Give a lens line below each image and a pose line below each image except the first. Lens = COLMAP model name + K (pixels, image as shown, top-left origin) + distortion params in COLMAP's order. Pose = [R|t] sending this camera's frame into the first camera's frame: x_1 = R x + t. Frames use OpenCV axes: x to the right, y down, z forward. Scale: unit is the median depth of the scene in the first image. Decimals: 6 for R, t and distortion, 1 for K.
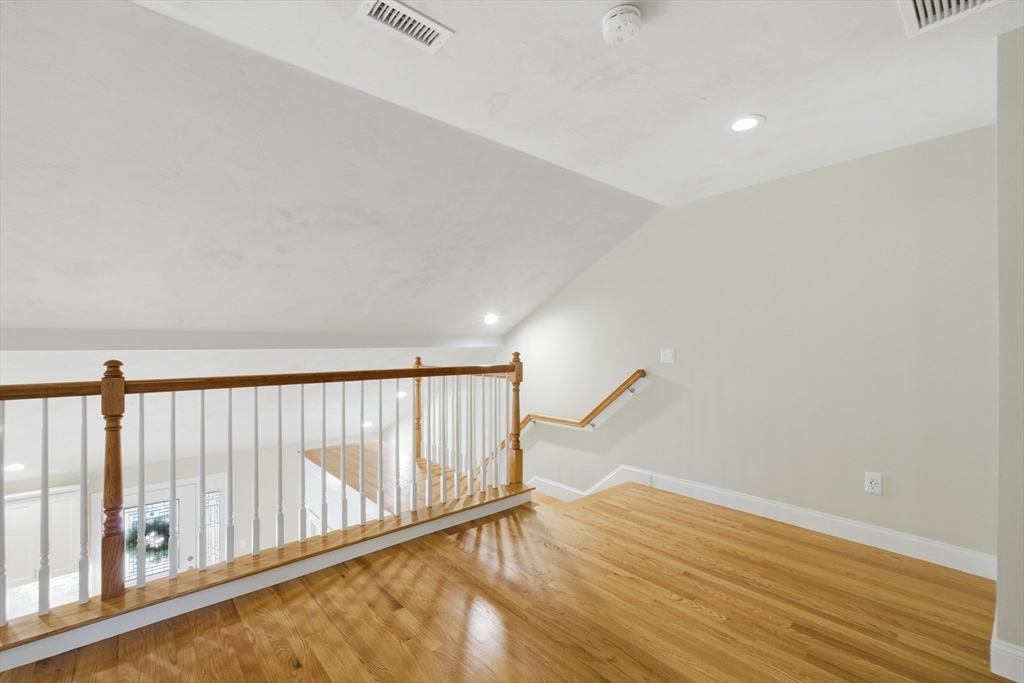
lens RADIAL K [[441.1, 0, 515.5], [0, 441.1, 346.4], [0, 0, 1]] dist [-0.006713, 0.000230]
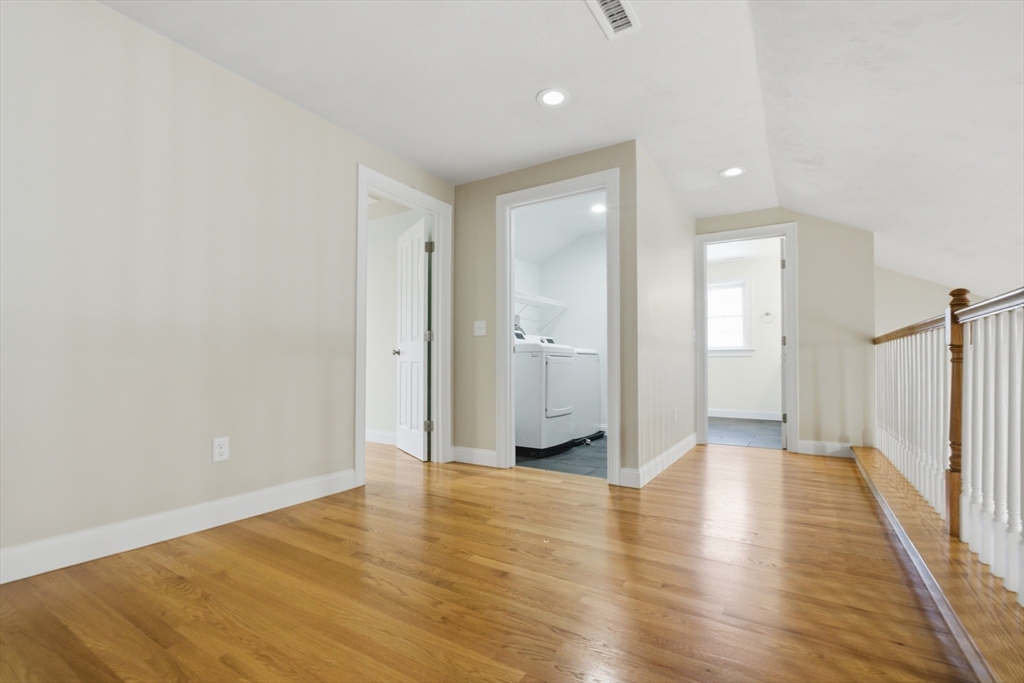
lens RADIAL K [[457.4, 0, 514.1], [0, 457.4, 349.8], [0, 0, 1]] dist [-0.010611, 0.000175]
pose [[-0.961152, -0.011104, -0.275795, 0.253548], [-0.004349, 0.999676, -0.025093, 0.170527], [0.275985, -0.022919, -0.960889, 1.489025]]
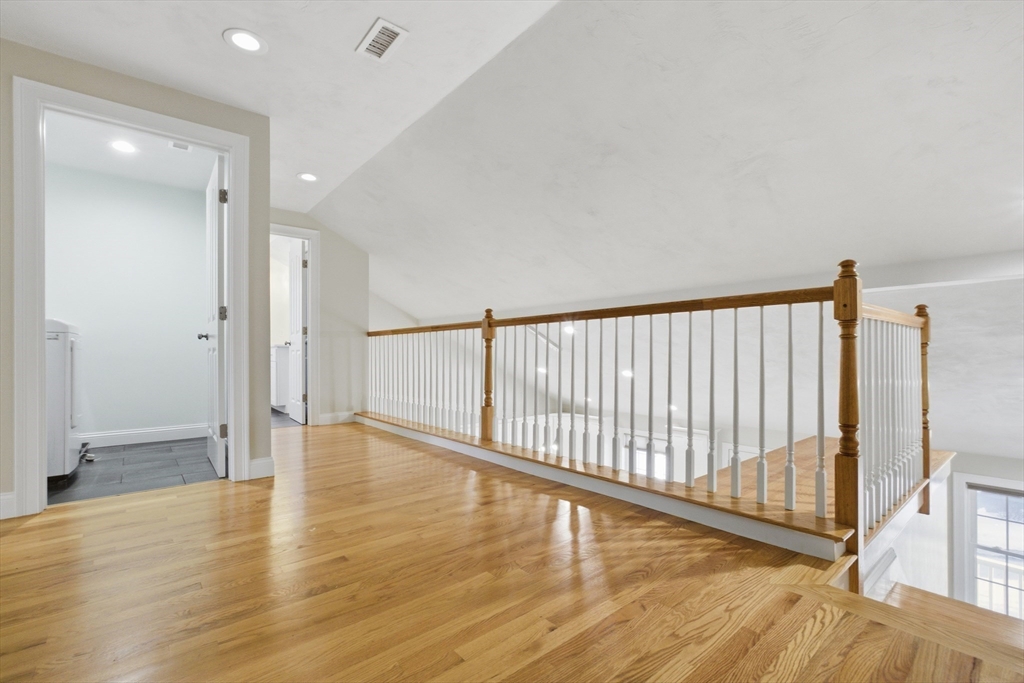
lens RADIAL K [[457.4, 0, 514.1], [0, 457.4, 349.8], [0, 0, 1]] dist [-0.010611, 0.000175]
pose [[-0.028596, -0.006631, -0.999569, 0.835382], [0.000320, 0.999978, -0.006643, 0.186508], [0.999591, -0.000510, -0.028593, 1.023201]]
